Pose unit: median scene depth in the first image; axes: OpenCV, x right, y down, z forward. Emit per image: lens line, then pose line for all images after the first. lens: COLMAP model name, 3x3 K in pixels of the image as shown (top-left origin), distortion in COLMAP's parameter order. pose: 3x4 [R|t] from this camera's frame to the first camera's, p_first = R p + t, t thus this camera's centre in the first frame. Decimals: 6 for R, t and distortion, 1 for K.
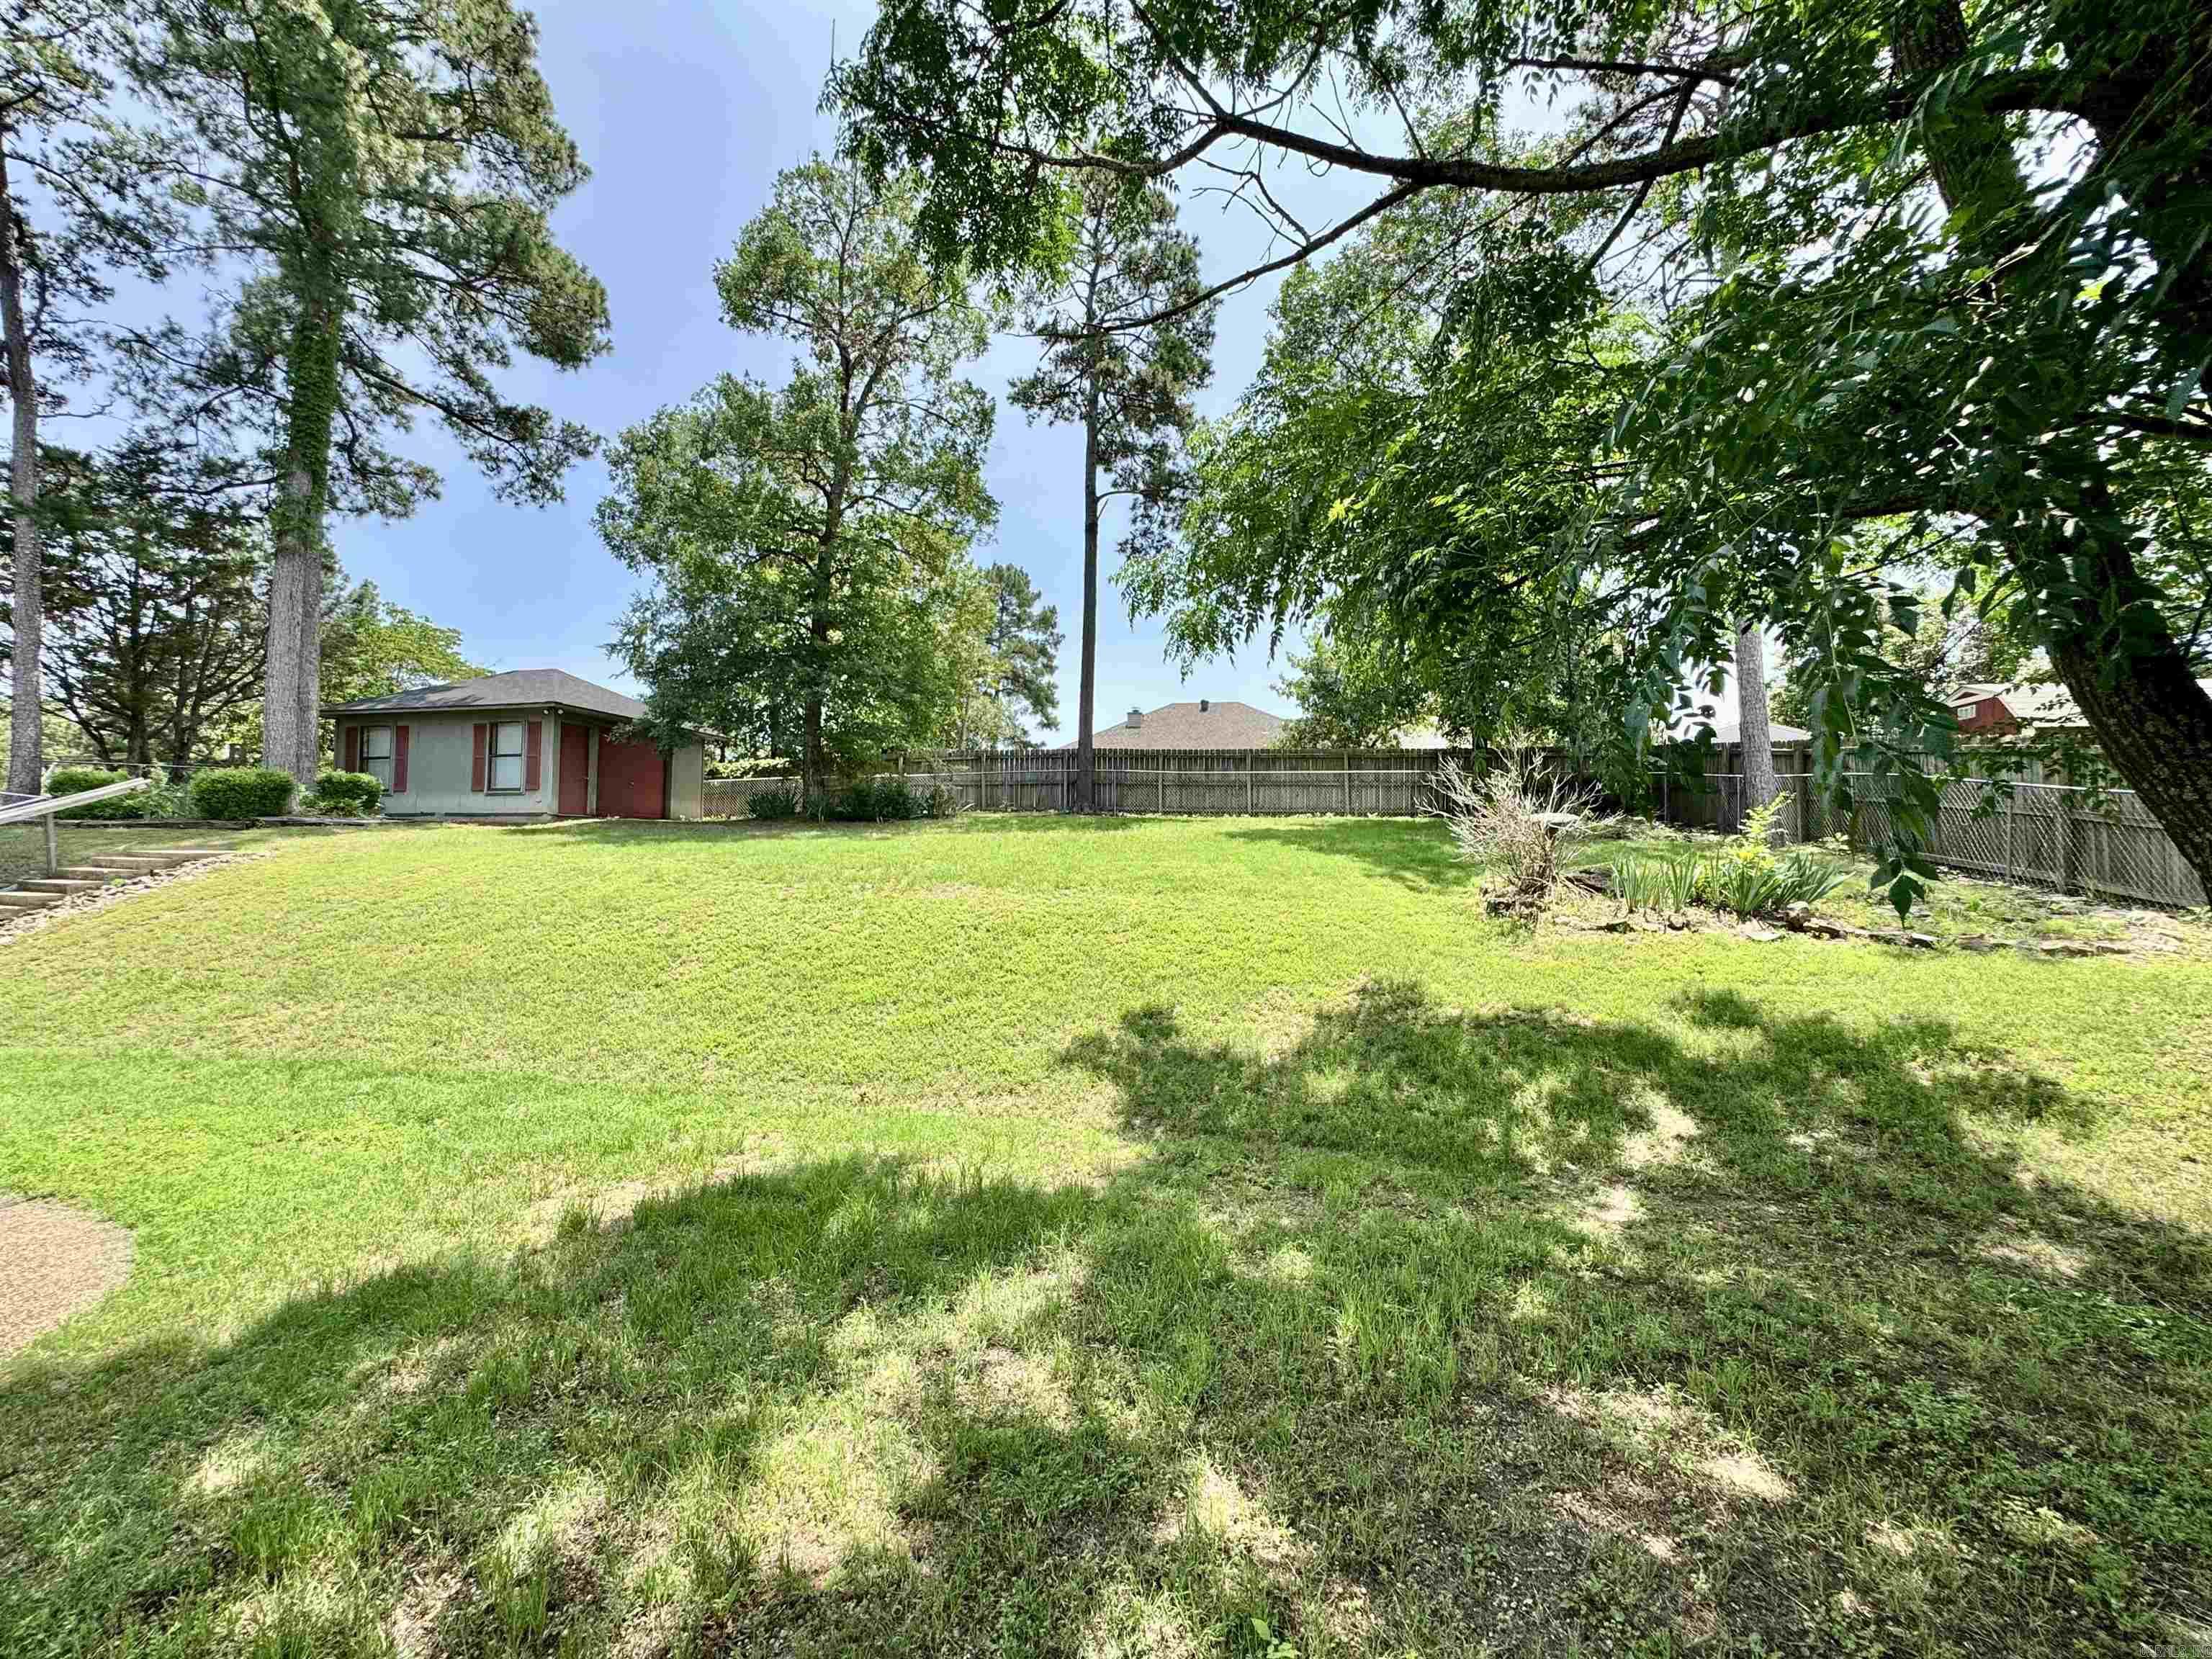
lens RADIAL K [[886.2, 0, 1114.2], [0, 886.2, 825.0], [0, 0, 1]] dist [-0.002276, 0.000582]
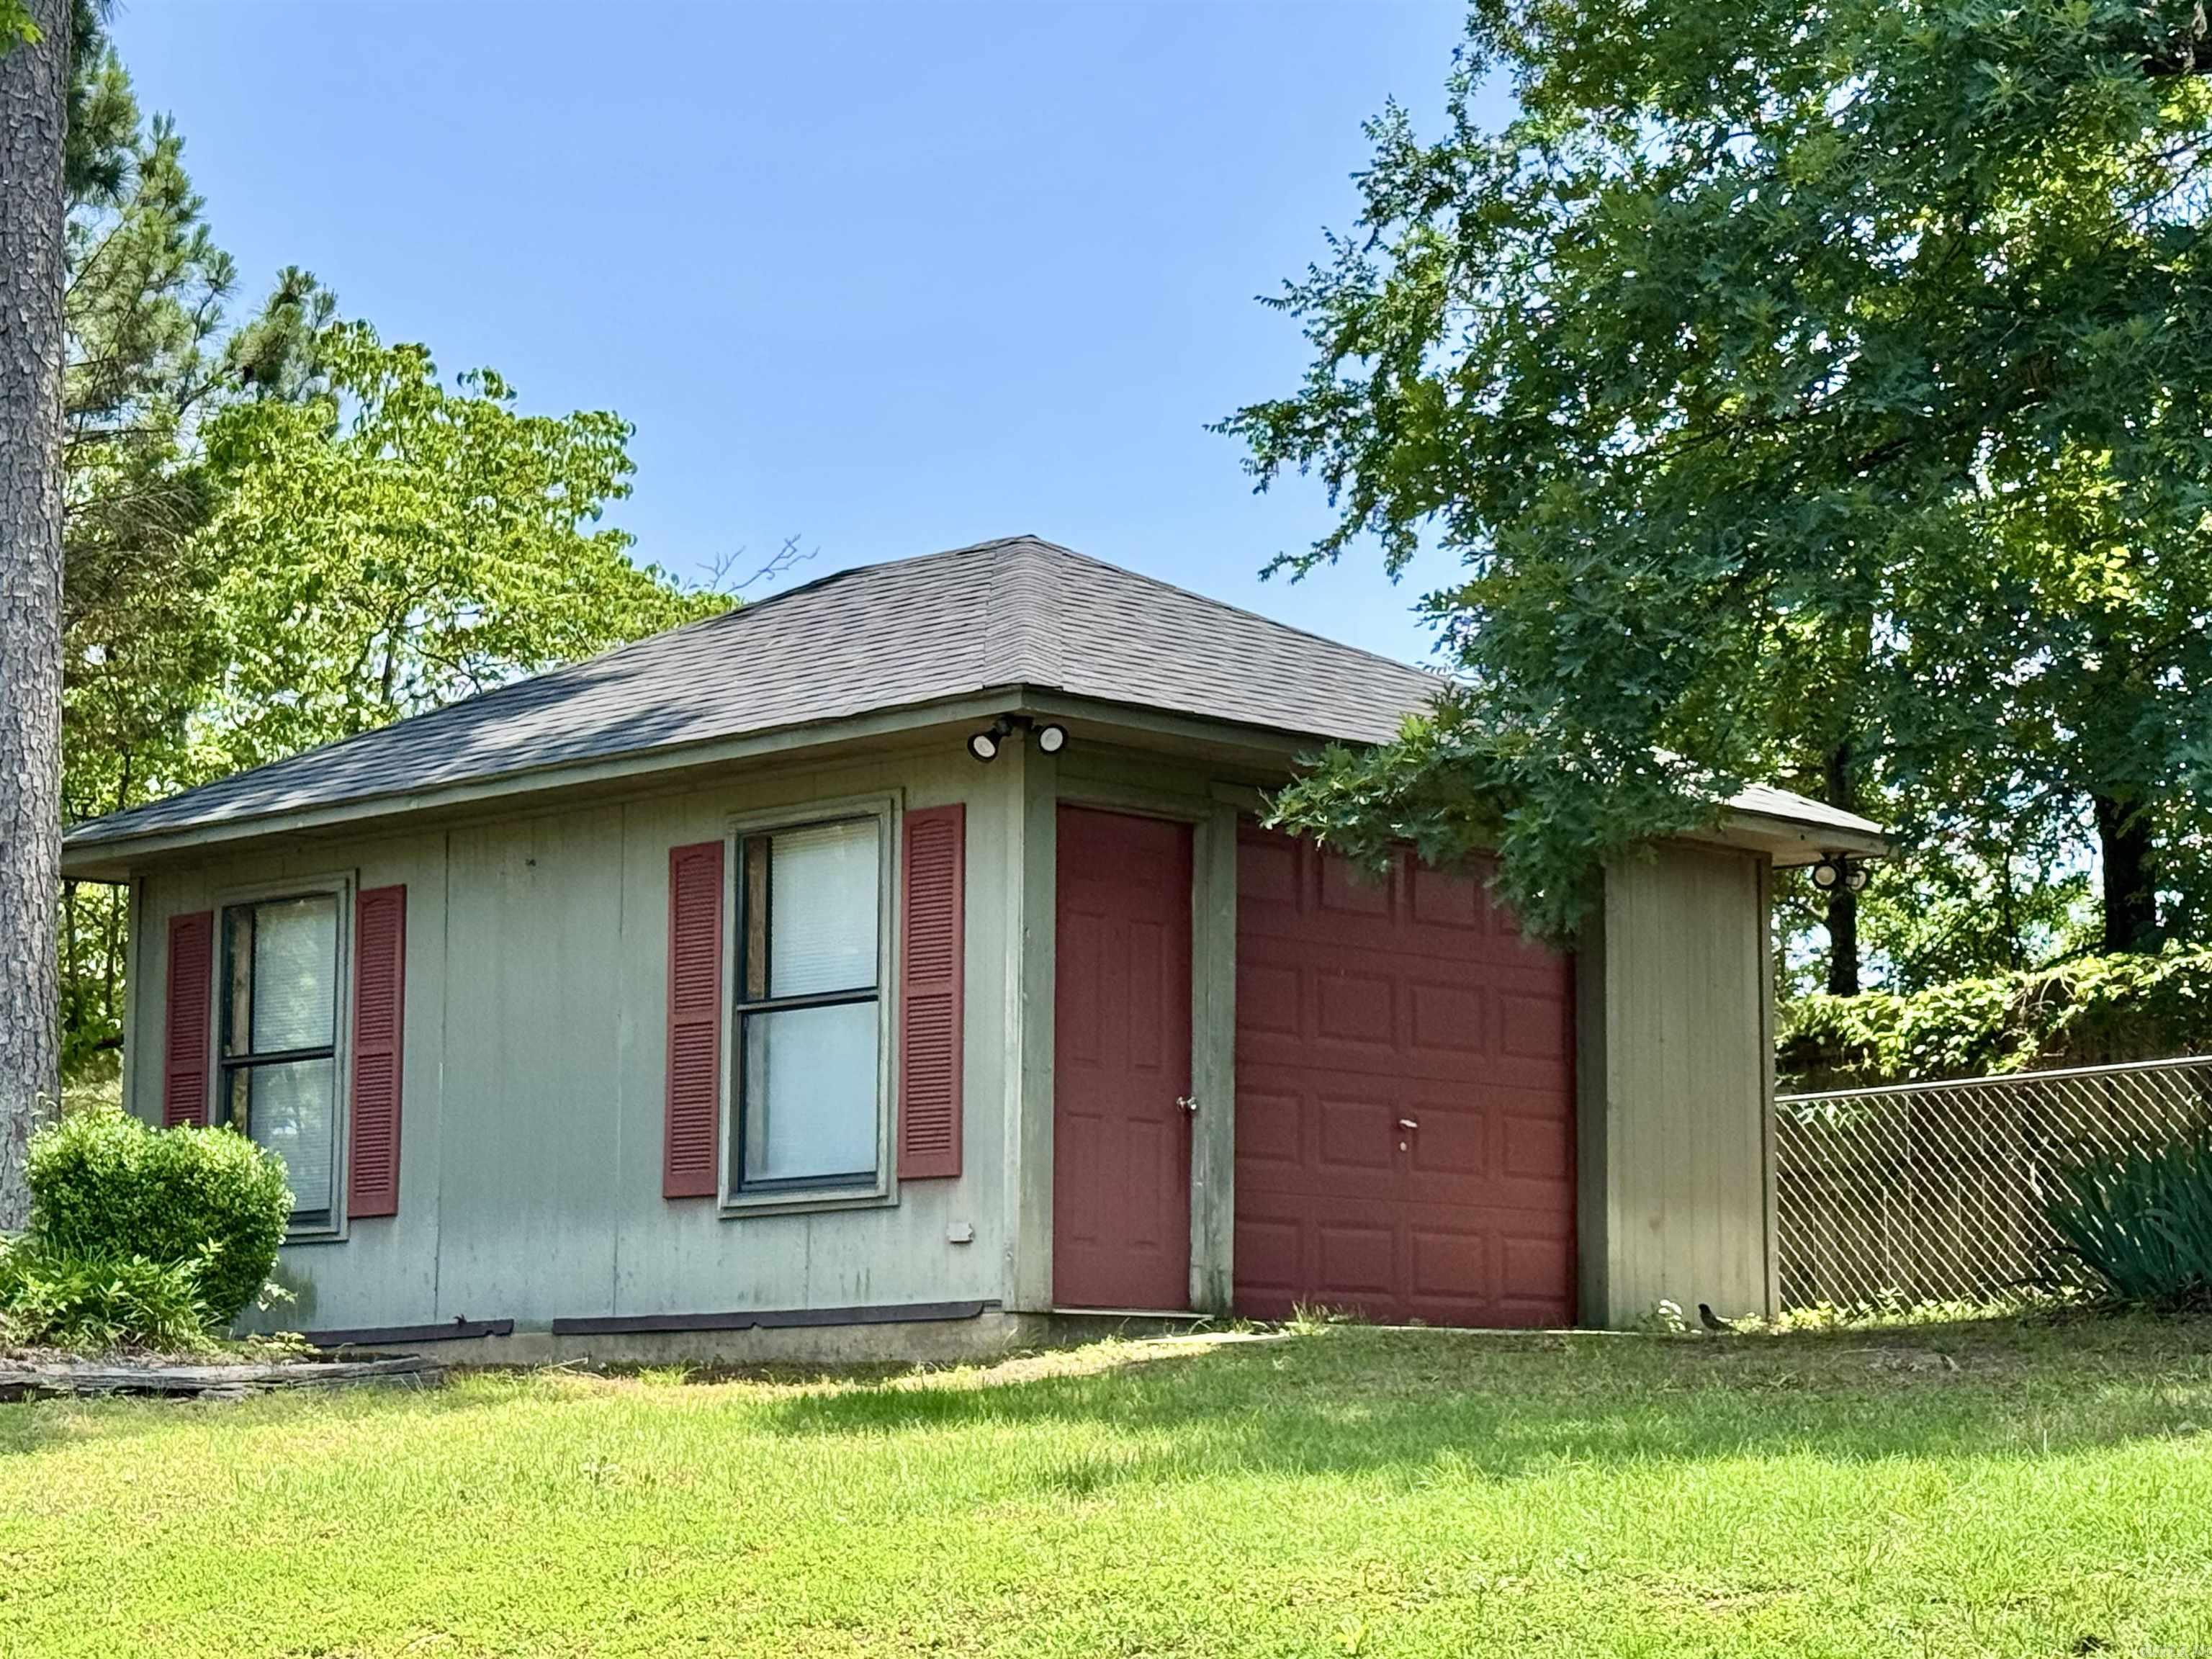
lens RADIAL K [[4824.6, 0, 1106.0], [0, 4824.6, 829.0], [0, 0, 1]] dist [0.200341, 0.000000]
pose [[0.851843, -0.078007, -0.517956, -0.100607], [0.021198, 0.993172, -0.114714, 0.003776], [0.523368, 0.086738, 0.847681, 0.161811]]
